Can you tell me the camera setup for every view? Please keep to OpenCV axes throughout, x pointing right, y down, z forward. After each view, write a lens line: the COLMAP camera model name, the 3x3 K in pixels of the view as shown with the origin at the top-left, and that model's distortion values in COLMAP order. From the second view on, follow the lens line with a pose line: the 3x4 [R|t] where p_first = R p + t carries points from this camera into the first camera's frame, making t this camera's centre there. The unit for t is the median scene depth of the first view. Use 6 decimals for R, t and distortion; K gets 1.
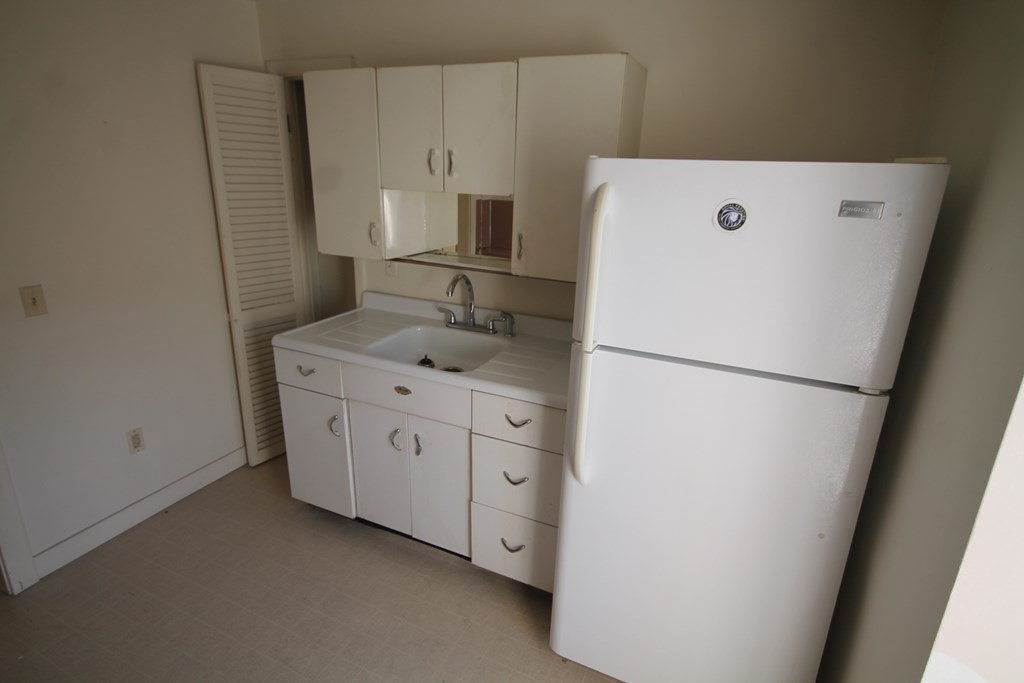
lens RADIAL K [[530.5, 0, 510.2], [0, 530.5, 337.2], [0, 0, 1]] dist [0.000869, 0.000031]
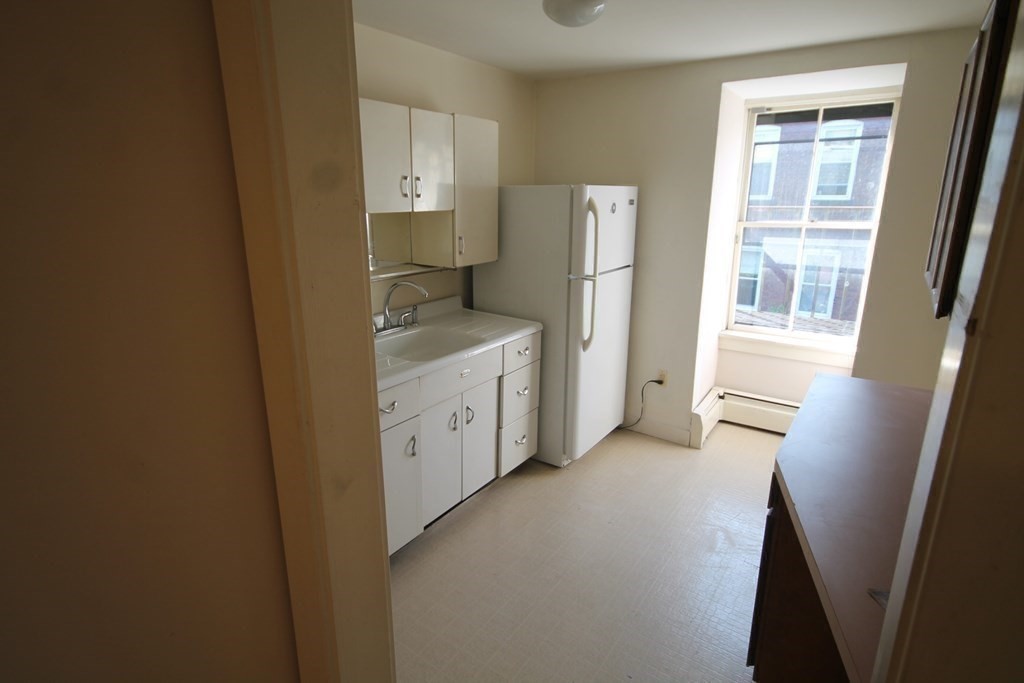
lens RADIAL K [[530.5, 0, 510.2], [0, 530.5, 337.2], [0, 0, 1]] dist [0.000869, 0.000031]
pose [[0.181951, -0.287919, 0.940211, -1.328582], [0.296845, 0.927644, 0.226625, -0.224415], [-0.937431, 0.237863, 0.254253, 0.578726]]
